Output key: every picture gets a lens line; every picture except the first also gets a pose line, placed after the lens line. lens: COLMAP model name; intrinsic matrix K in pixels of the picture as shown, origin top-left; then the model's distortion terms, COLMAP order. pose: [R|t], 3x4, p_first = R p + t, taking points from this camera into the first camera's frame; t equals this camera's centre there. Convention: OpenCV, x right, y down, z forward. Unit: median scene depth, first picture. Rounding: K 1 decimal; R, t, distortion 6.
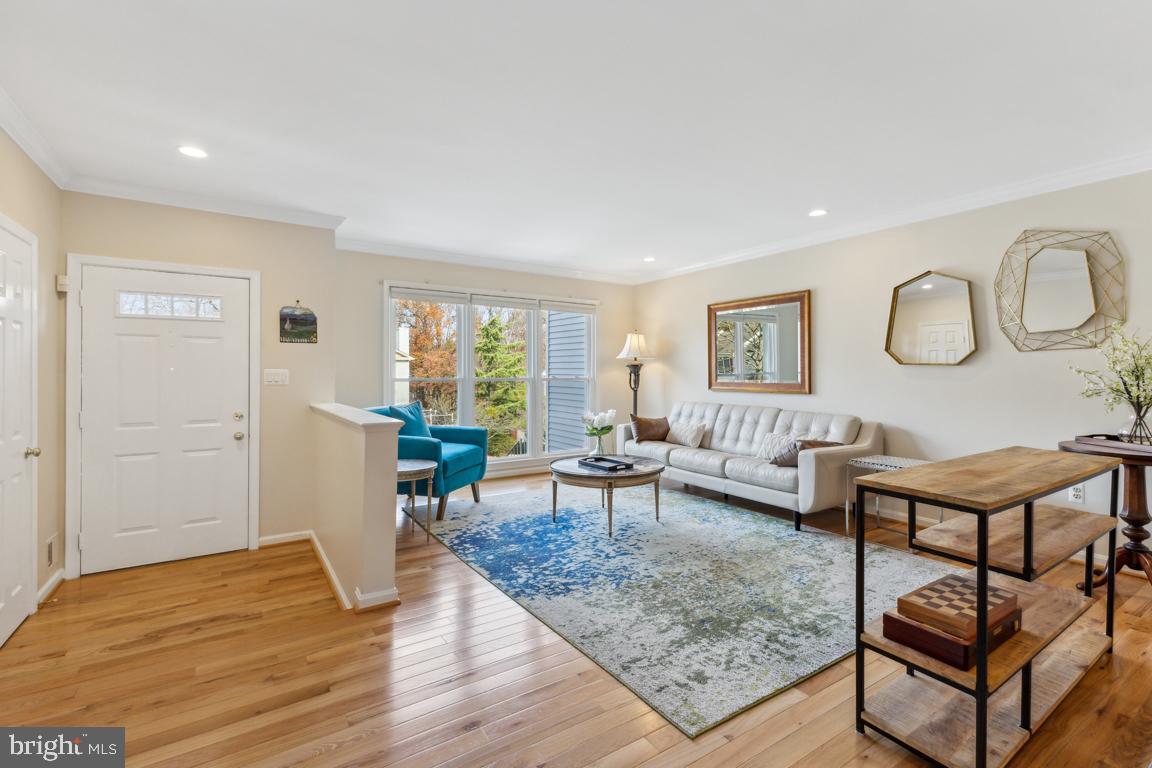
lens RADIAL K [[509.4, 0, 577.3], [0, 509.4, 376.9], [0, 0, 1]] dist [0.003159, 0.000294]
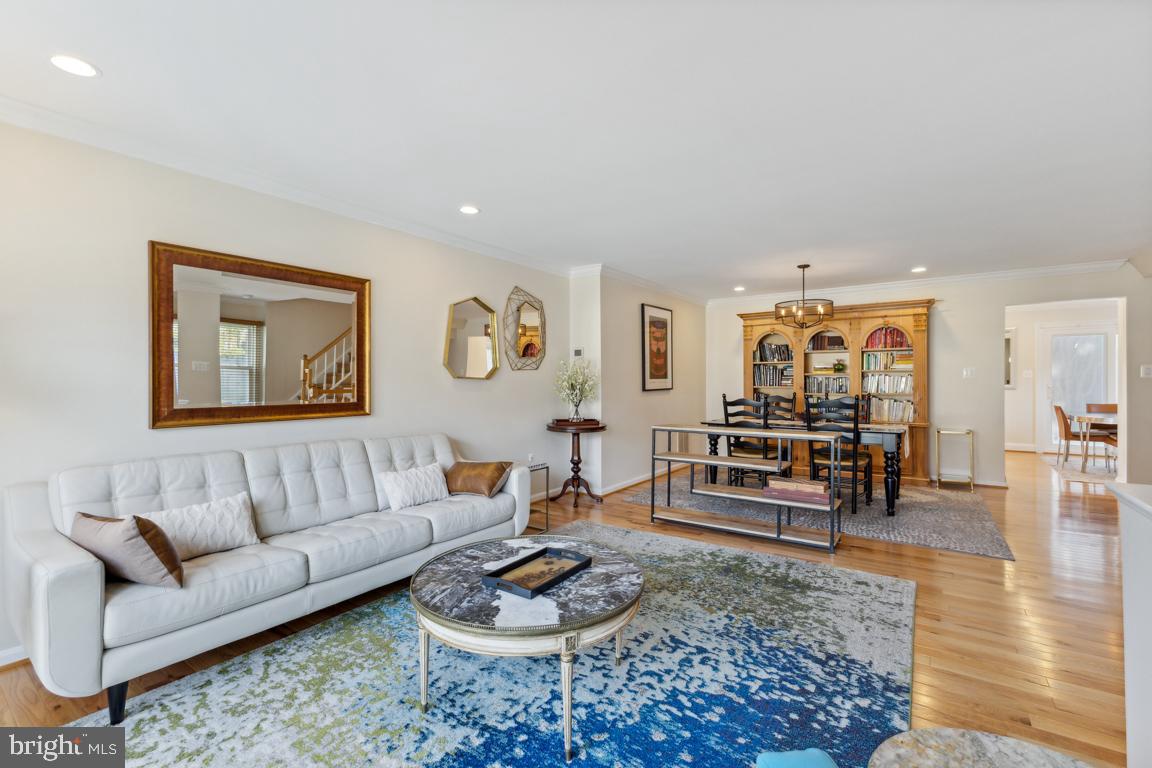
lens RADIAL K [[498.7, 0, 577.0], [0, 498.7, 376.6], [0, 0, 1]] dist [0.009152, 0.000183]
pose [[-0.355147, 0.006444, 0.934788, -0.461378], [0.009905, 0.999946, -0.003130, -0.023799], [-0.934758, 0.008147, -0.355192, 1.224616]]
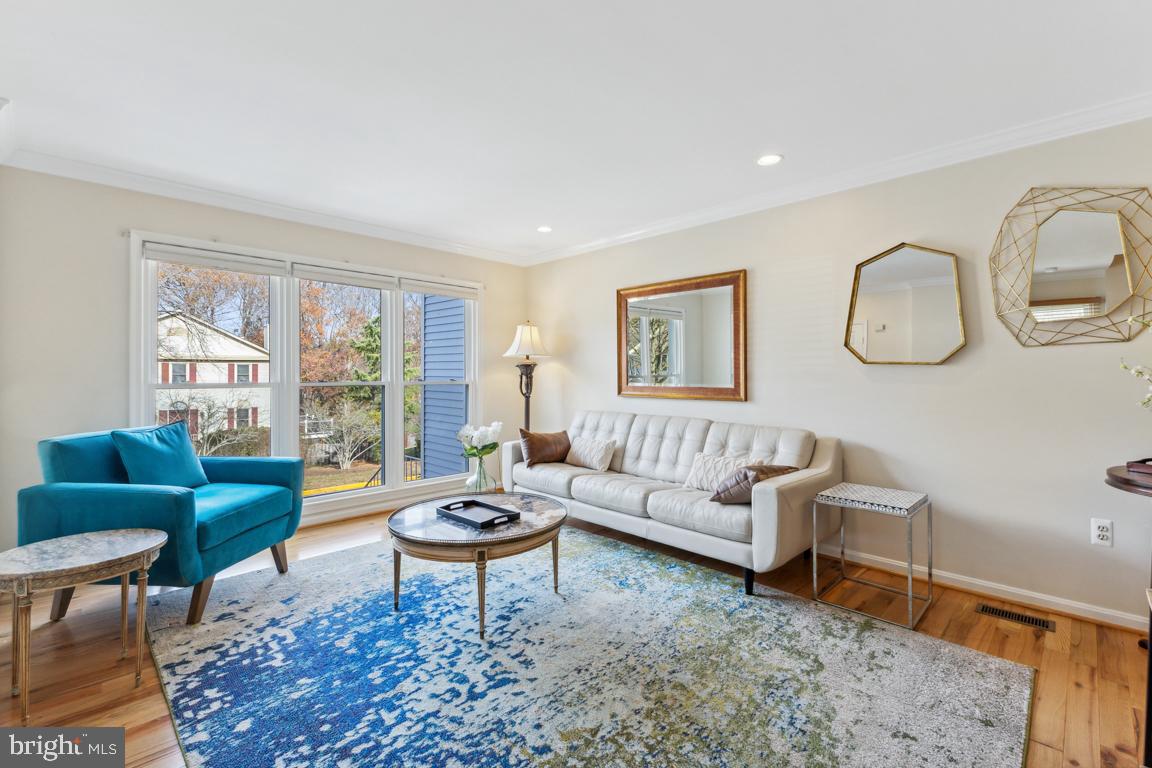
lens RADIAL K [[498.7, 0, 577.0], [0, 498.7, 376.6], [0, 0, 1]] dist [0.009152, 0.000183]
pose [[0.979368, -0.001518, 0.202079, 0.054139], [0.002176, 0.999993, -0.003034, -0.003731], [-0.202073, 0.003411, 0.979365, 0.367624]]
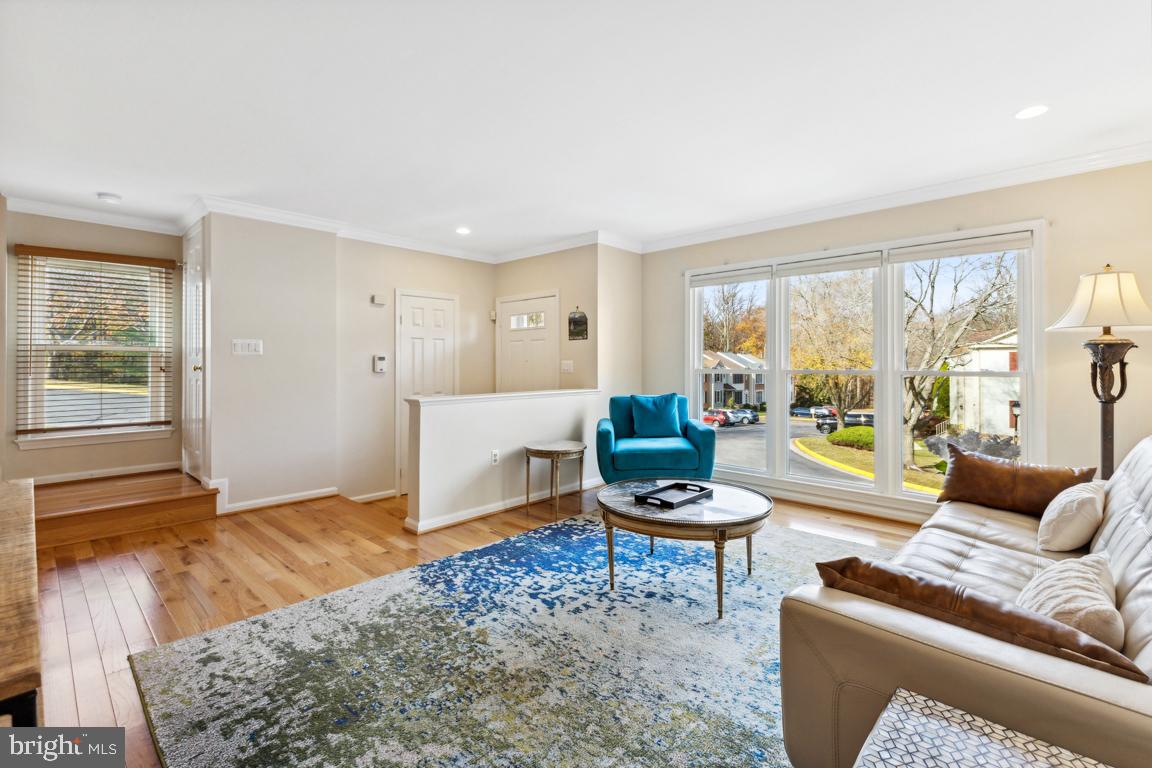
lens RADIAL K [[510.4, 0, 589.6], [0, 510.4, 360.8], [0, 0, 1]] dist [0.006272, 0.000210]
pose [[0.242590, -0.007810, -0.970097, 0.744779], [-0.006662, 0.999931, -0.009716, -0.002069], [0.970106, 0.008820, 0.242521, 0.772993]]
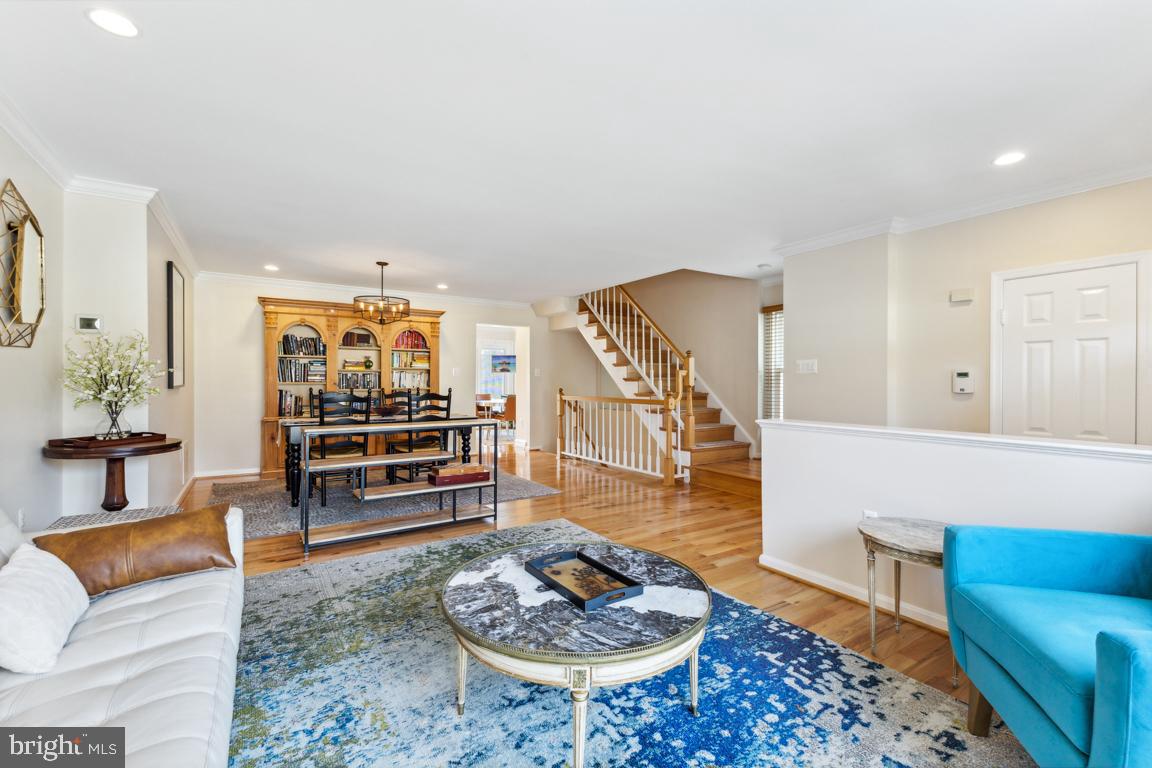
lens RADIAL K [[498.9, 0, 569.3], [0, 498.9, 377.7], [0, 0, 1]] dist [0.011751, 0.000148]
pose [[-0.999743, -0.004786, 0.022168, 0.059786], [-0.004752, 0.999987, 0.001602, -0.009582], [-0.022175, 0.001497, -0.999753, 1.553890]]
